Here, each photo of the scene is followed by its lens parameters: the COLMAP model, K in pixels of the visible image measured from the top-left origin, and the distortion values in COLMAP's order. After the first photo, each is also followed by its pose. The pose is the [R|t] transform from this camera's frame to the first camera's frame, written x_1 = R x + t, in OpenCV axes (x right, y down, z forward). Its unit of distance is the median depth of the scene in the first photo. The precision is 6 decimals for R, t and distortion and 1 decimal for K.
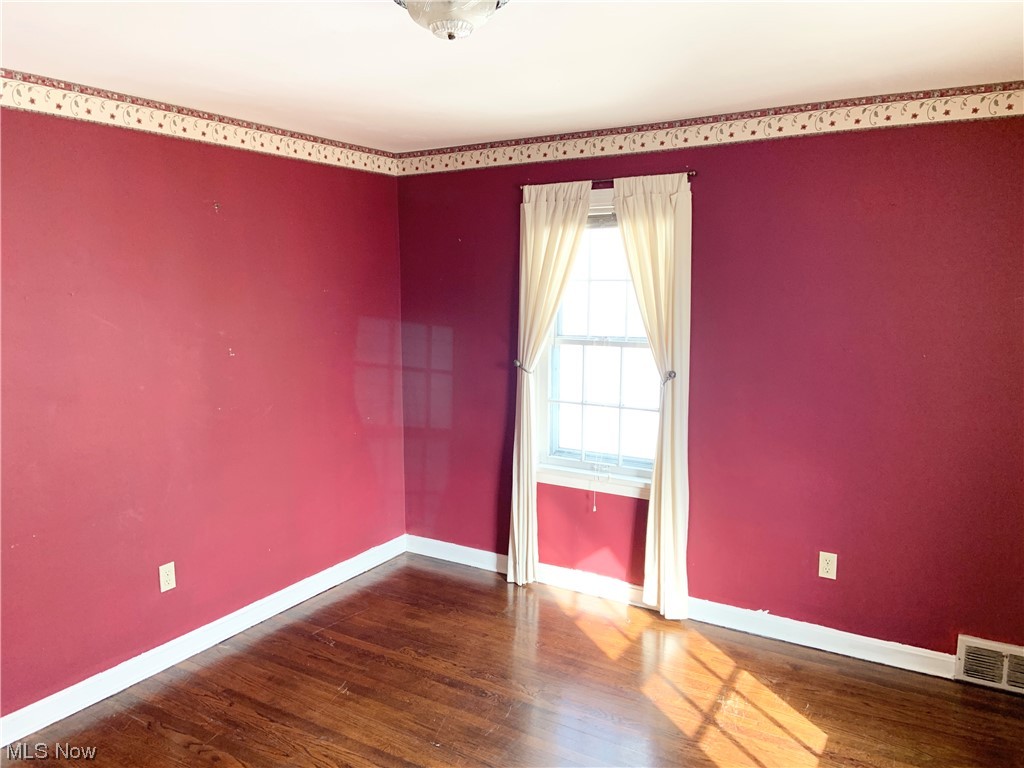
lens RADIAL K [[729.1, 0, 514.2], [0, 729.1, 392.5], [0, 0, 1]] dist [0.081131, -0.107440]
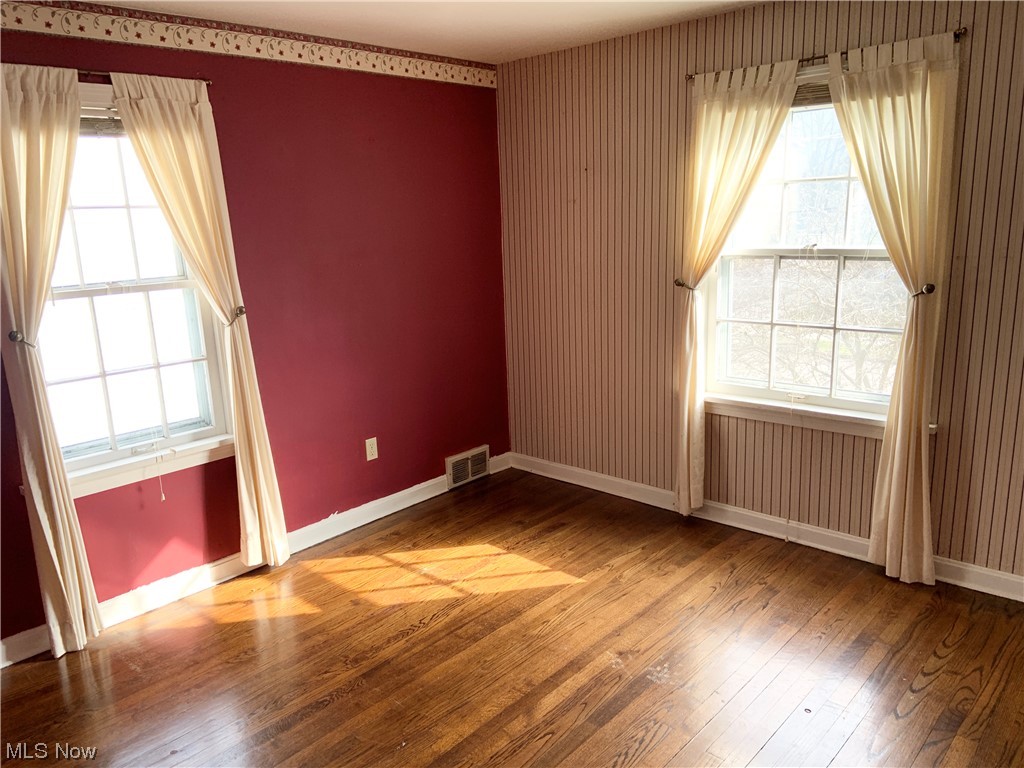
lens RADIAL K [[768.3, 0, 513.9], [0, 768.3, 385.4], [0, 0, 1]] dist [0.134309, -0.174126]
pose [[0.205462, -0.236807, 0.949583, -0.662115], [0.166356, 0.964614, 0.204561, -0.078196], [-0.964423, 0.115940, 0.237586, 0.457314]]
